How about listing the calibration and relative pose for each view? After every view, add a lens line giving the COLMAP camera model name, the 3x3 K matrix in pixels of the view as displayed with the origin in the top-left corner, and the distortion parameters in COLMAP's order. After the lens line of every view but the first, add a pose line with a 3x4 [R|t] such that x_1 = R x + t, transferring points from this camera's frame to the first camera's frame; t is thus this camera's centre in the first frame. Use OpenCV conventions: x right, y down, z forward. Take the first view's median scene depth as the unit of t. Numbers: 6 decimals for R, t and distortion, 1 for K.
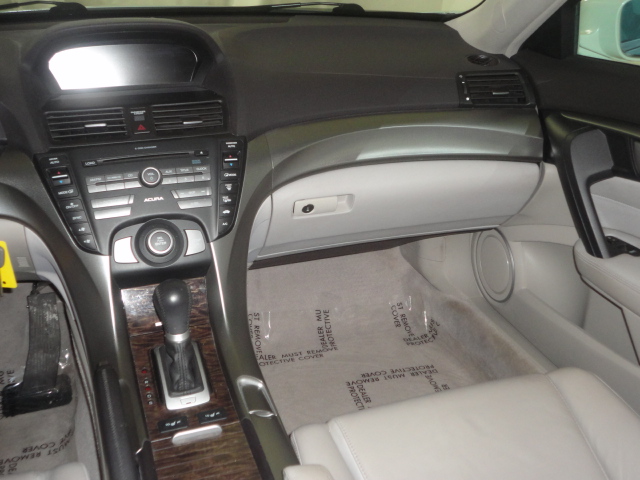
lens RADIAL K [[681.3, 0, 322.3], [0, 681.3, 238.8], [0, 0, 1]] dist [-0.015856, 0.000000]
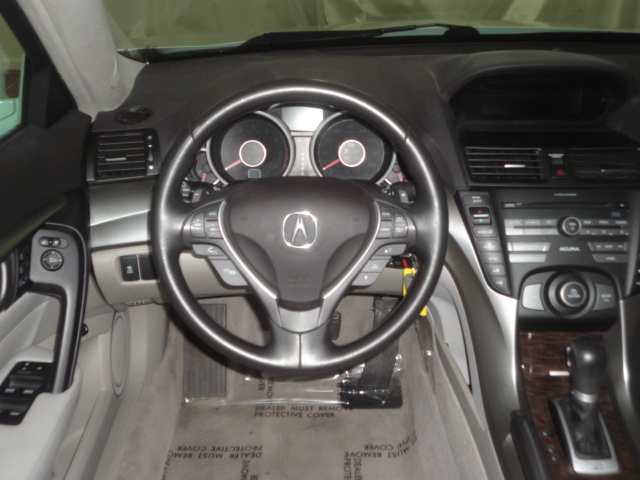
lens RADIAL K [[681.3, 0, 322.0], [0, 681.3, 239.6], [0, 0, 1]] dist [-0.015856, 0.000000]
pose [[0.933067, 0.136825, -0.332662, -0.253310], [-0.128642, 0.990595, 0.046615, -0.070246], [0.335911, -0.000701, 0.941893, -0.043838]]
